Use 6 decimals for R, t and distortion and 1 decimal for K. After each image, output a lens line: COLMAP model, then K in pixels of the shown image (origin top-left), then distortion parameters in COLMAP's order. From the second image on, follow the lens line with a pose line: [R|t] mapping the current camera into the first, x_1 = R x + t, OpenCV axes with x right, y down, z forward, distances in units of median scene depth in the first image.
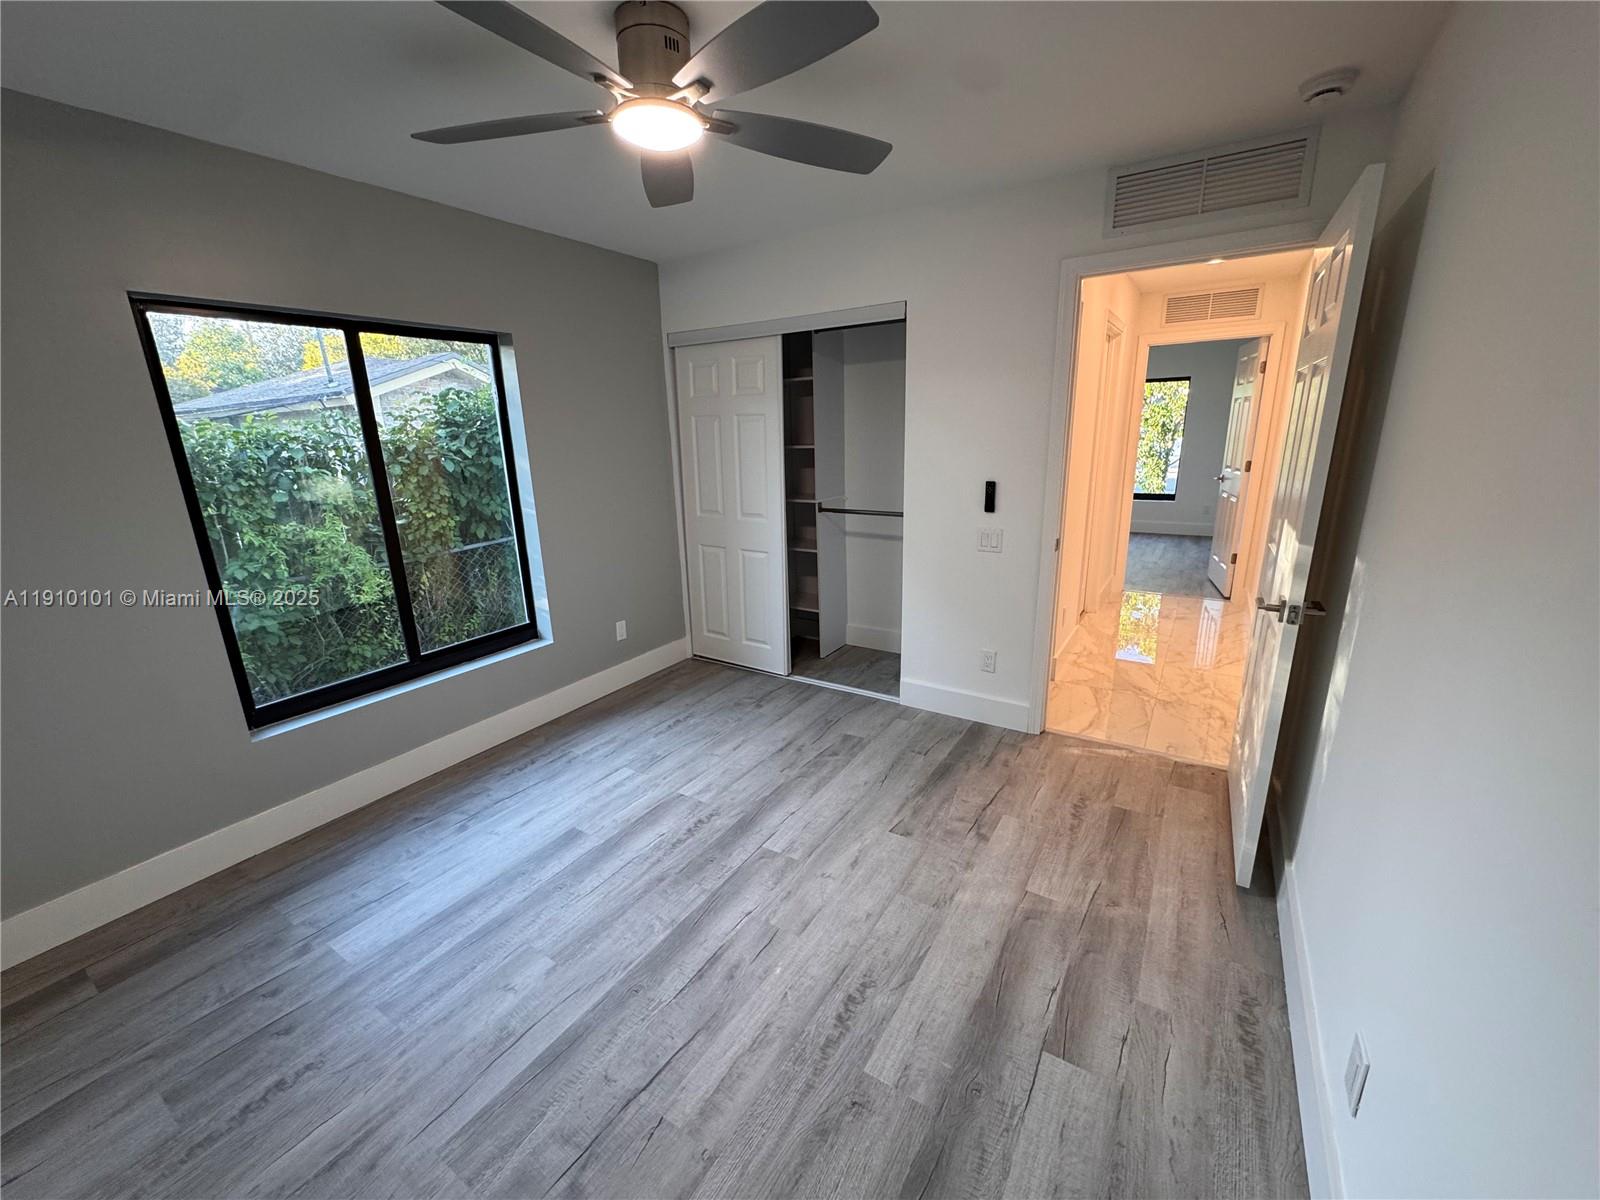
lens RADIAL K [[641.3, 0, 807.6], [0, 641.3, 607.5], [0, 0, 1]] dist [0.000174, -0.000473]
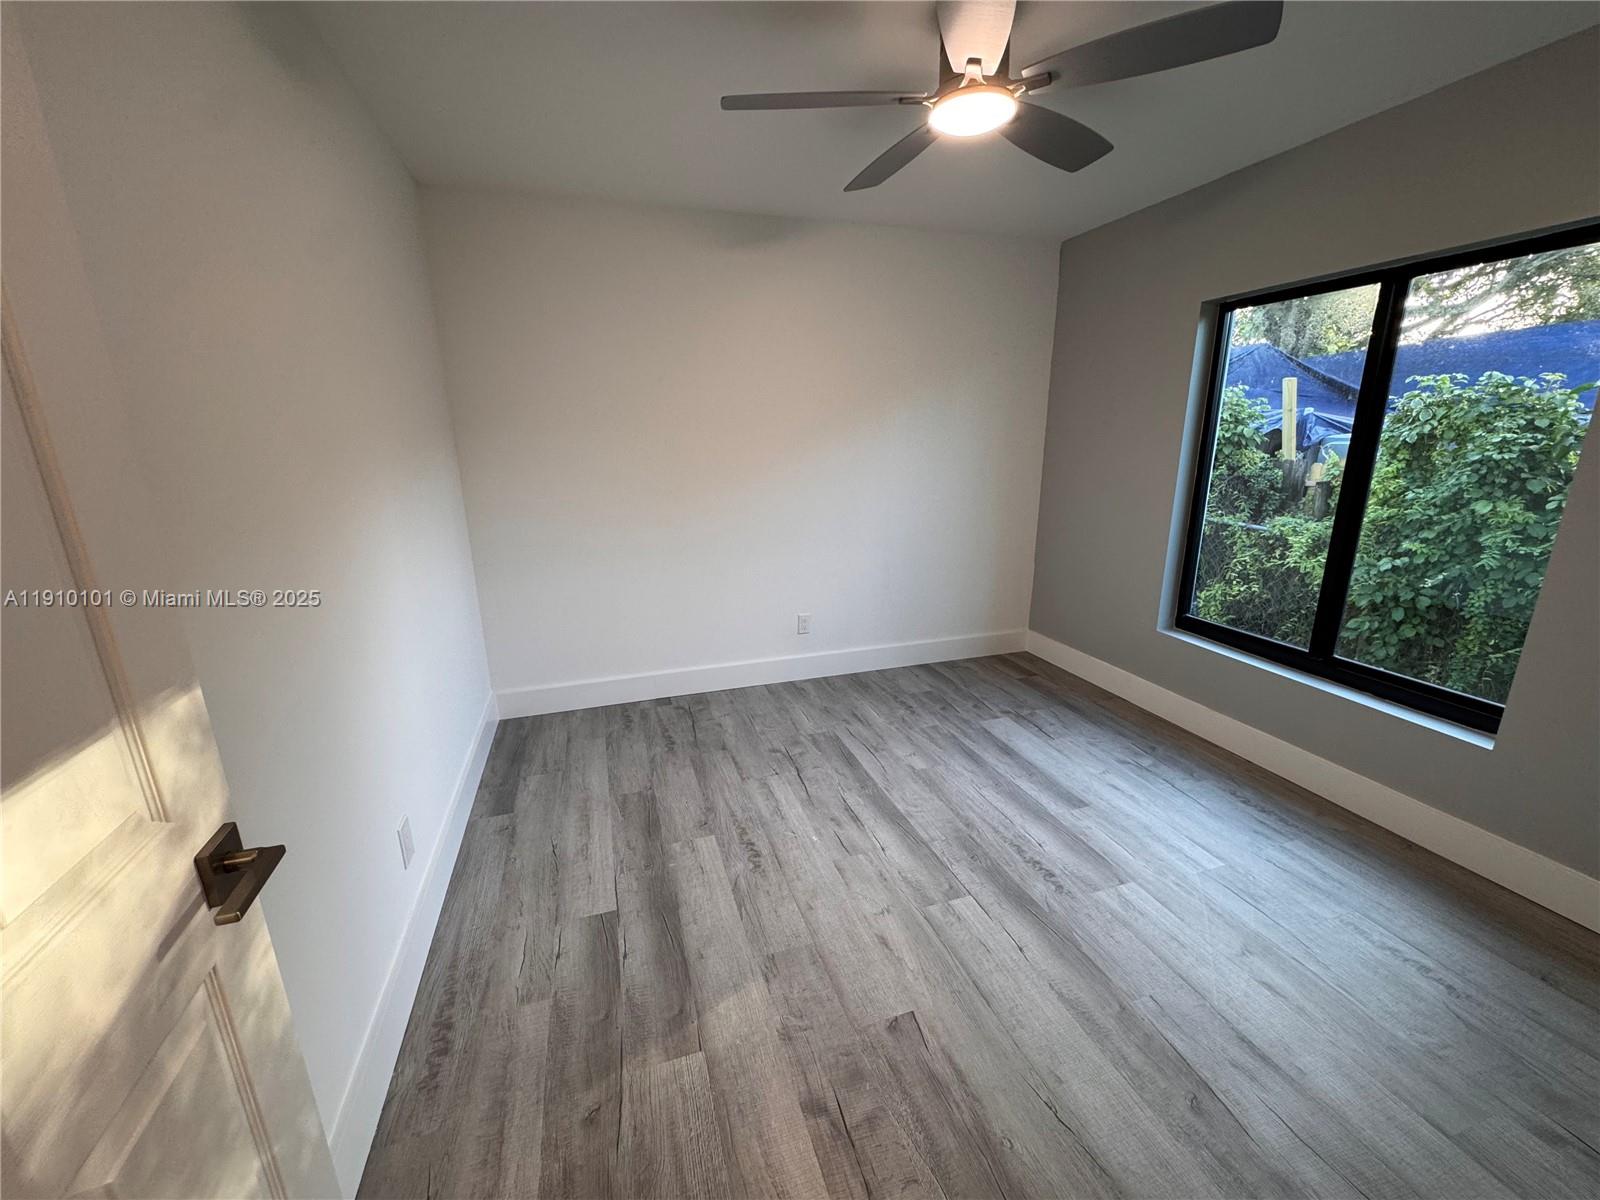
lens RADIAL K [[641.3, 0, 790.7], [0, 641.3, 600.7], [0, 0, 1]] dist [0.000174, -0.000473]
pose [[-0.656390, 0.226062, -0.719756, 0.703008], [-0.177433, 0.881029, 0.438527, -0.349185], [0.733260, 0.415553, -0.538187, 1.292191]]
